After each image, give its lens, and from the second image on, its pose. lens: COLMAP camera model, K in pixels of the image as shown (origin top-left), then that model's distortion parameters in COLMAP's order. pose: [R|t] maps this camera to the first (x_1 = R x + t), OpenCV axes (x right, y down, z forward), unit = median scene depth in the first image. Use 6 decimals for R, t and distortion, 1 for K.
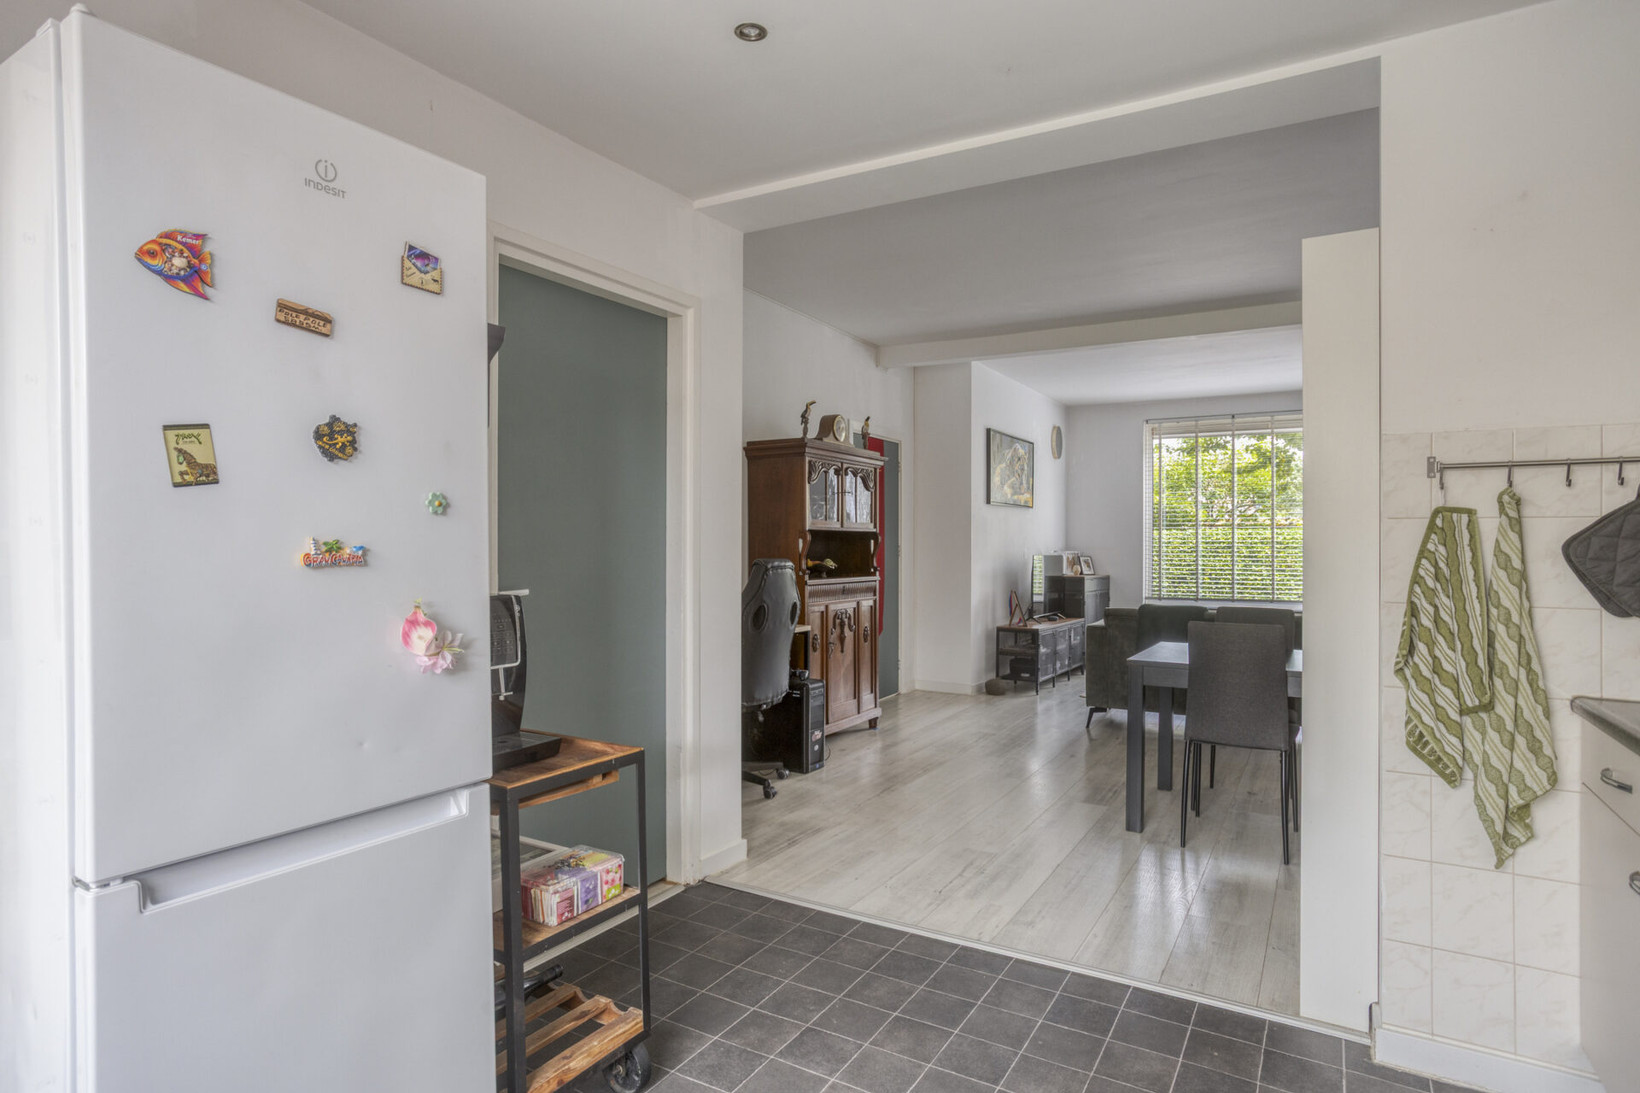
lens RADIAL K [[891.9, 0, 828.4], [0, 891.9, 549.3], [0, 0, 1]] dist [0.001312, 0.003176]
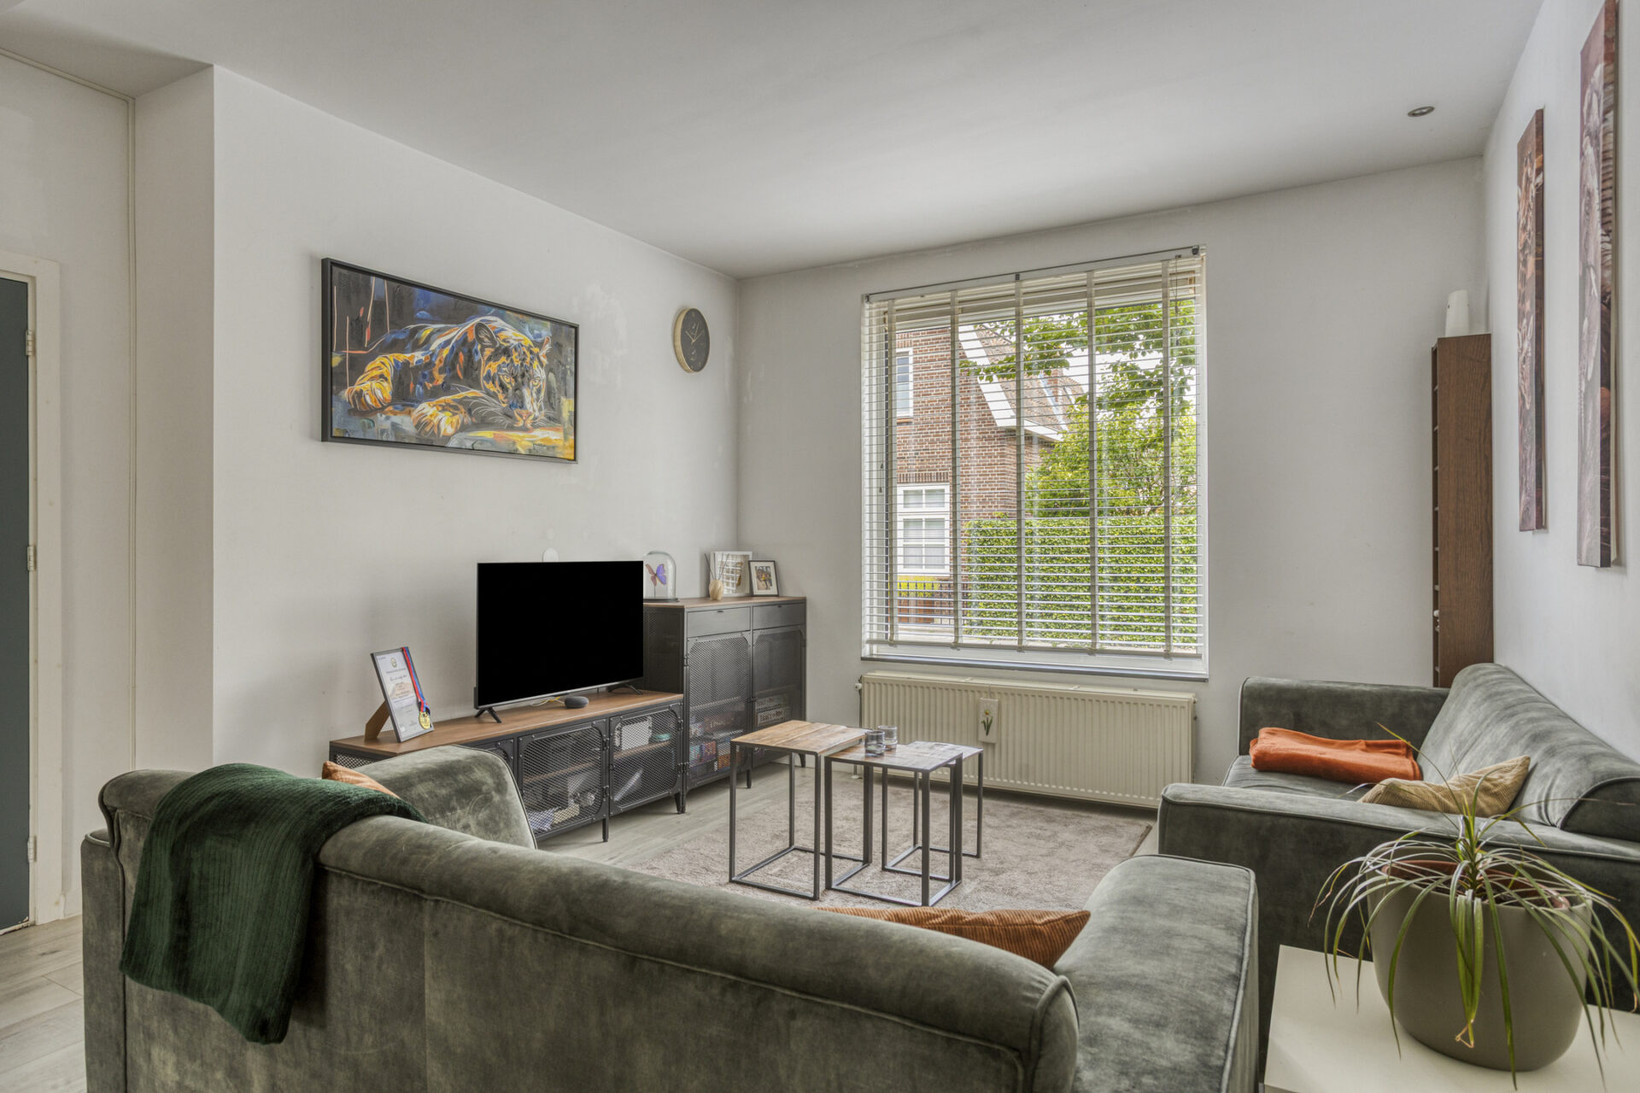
lens RADIAL K [[963.1, 0, 810.2], [0, 963.1, 541.4], [0, 0, 1]] dist [-0.008076, 0.003645]
pose [[0.999968, -0.007746, -0.002013, 0.364224], [0.007738, 0.999963, -0.003689, -0.001317], [0.002042, 0.003673, 0.999991, 0.502058]]
